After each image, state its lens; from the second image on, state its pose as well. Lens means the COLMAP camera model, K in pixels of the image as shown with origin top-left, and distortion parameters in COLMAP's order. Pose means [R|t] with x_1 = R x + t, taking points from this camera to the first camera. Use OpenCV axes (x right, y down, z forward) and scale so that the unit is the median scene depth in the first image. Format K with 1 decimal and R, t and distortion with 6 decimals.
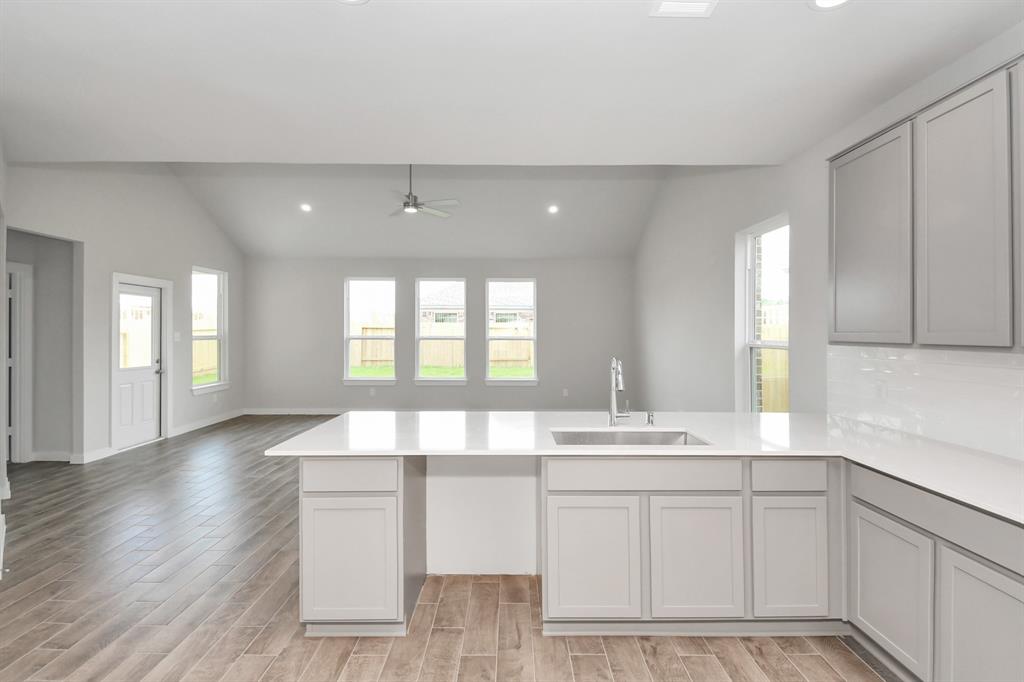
lens RADIAL K [[473.6, 0, 512.0], [0, 473.6, 341.0], [0, 0, 1]] dist [0.001220, -0.000104]
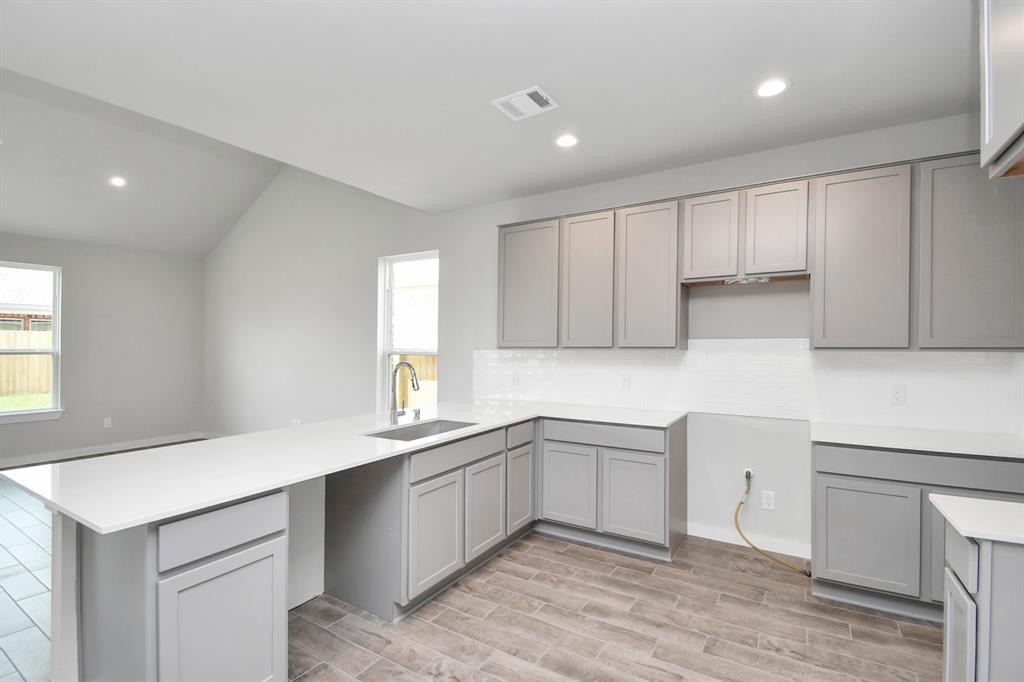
lens RADIAL K [[468.2, 0, 510.8], [0, 468.2, 346.2], [0, 0, 1]] dist [-0.001018, -0.000309]
pose [[0.545330, -0.003893, 0.838213, -0.678177], [0.016775, 0.999840, -0.006270, 0.011348], [-0.838054, 0.017481, 0.545308, 0.204177]]
